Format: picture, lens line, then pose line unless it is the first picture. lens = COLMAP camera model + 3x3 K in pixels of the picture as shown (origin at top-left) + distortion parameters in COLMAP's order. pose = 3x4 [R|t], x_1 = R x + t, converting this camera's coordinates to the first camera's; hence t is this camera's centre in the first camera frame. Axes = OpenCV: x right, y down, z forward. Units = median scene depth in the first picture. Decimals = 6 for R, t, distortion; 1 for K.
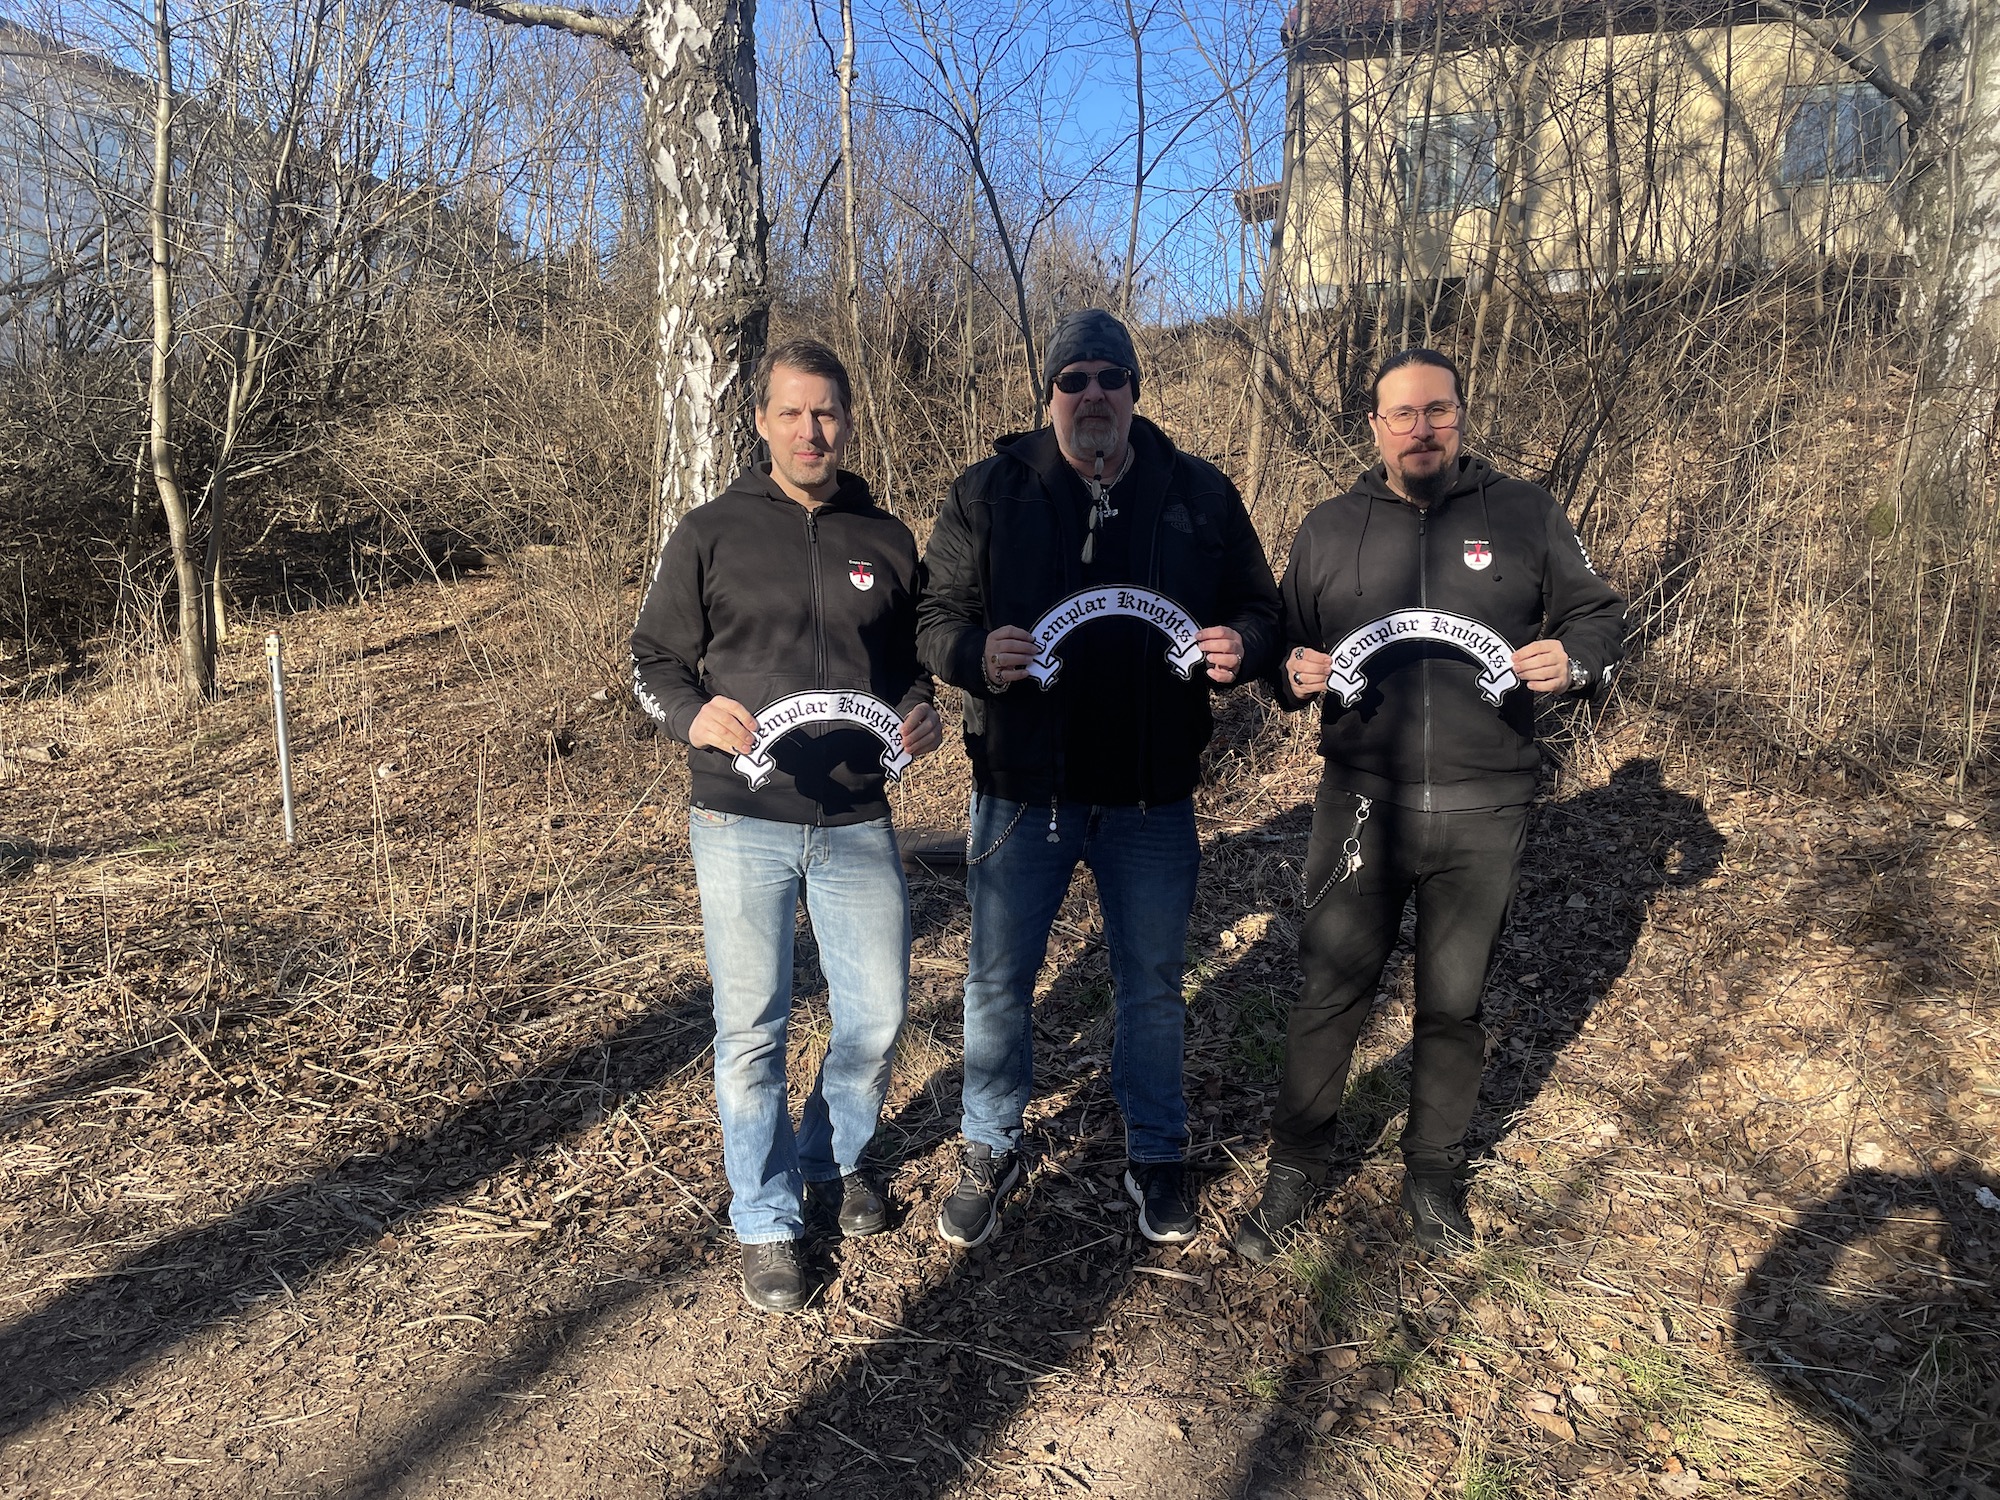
lens RADIAL K [[1526.5, 0, 1000.0], [0, 1526.5, 750.0], [0, 0, 1]] dist [0.089399, -0.115609]
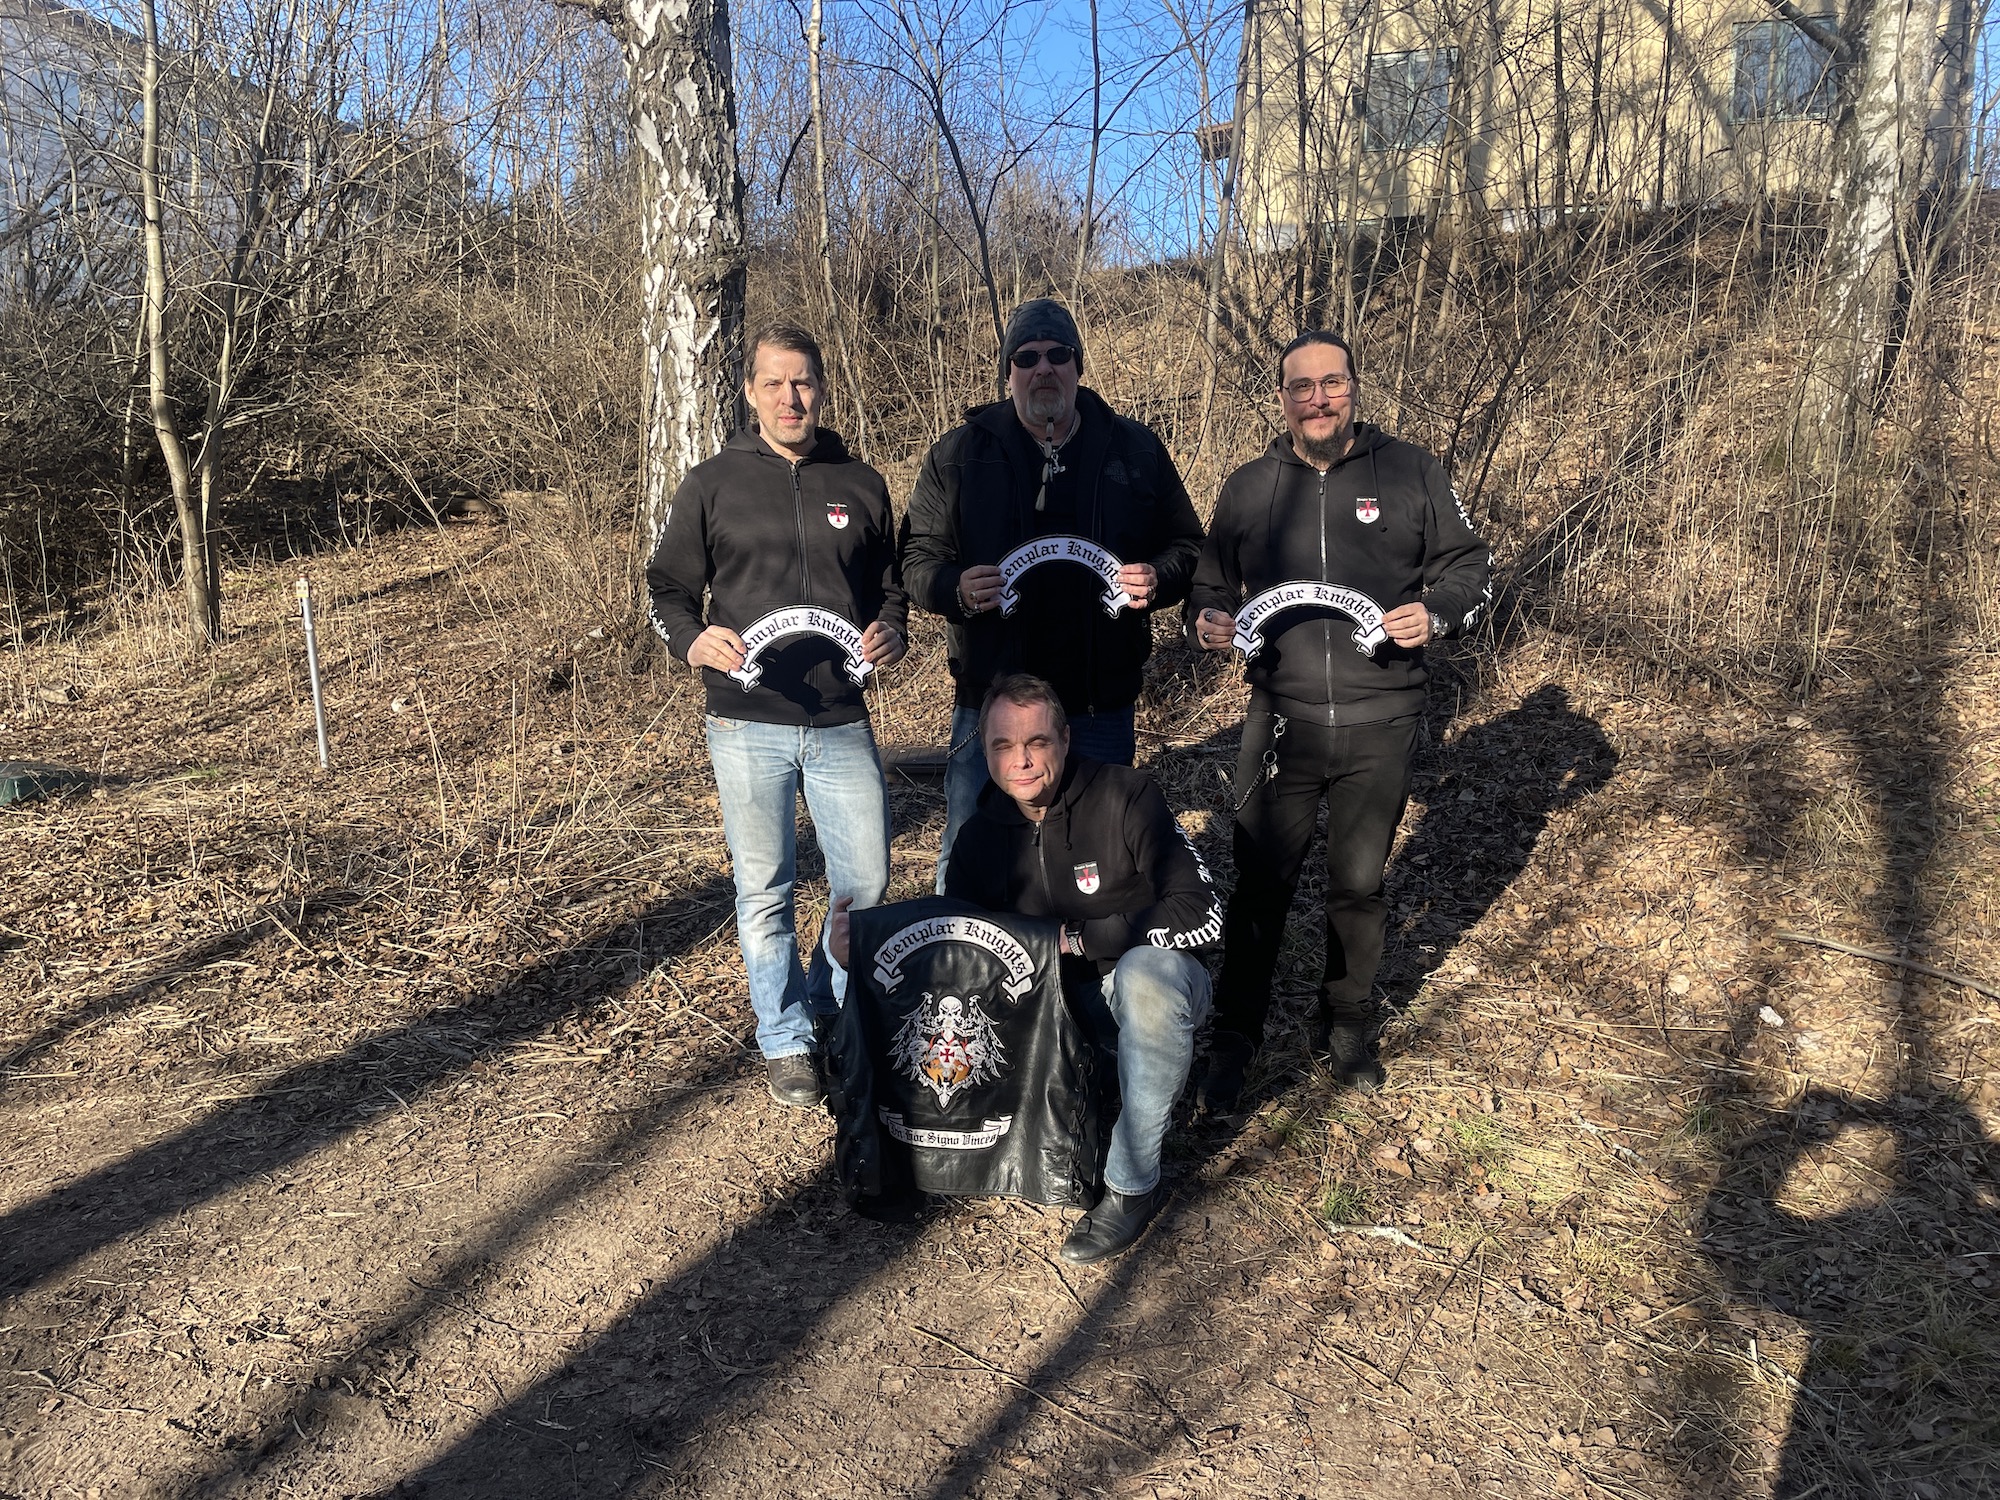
lens RADIAL K [[1531.8, 0, 992.6], [0, 1531.8, 764.6], [0, 0, 1]] dist [0.094955, -0.121435]
pose [[0.999822, -0.012419, 0.014185, 0.000393], [0.011746, 0.998846, 0.046560, 0.015465], [-0.014746, -0.046385, 0.998815, -0.145280]]
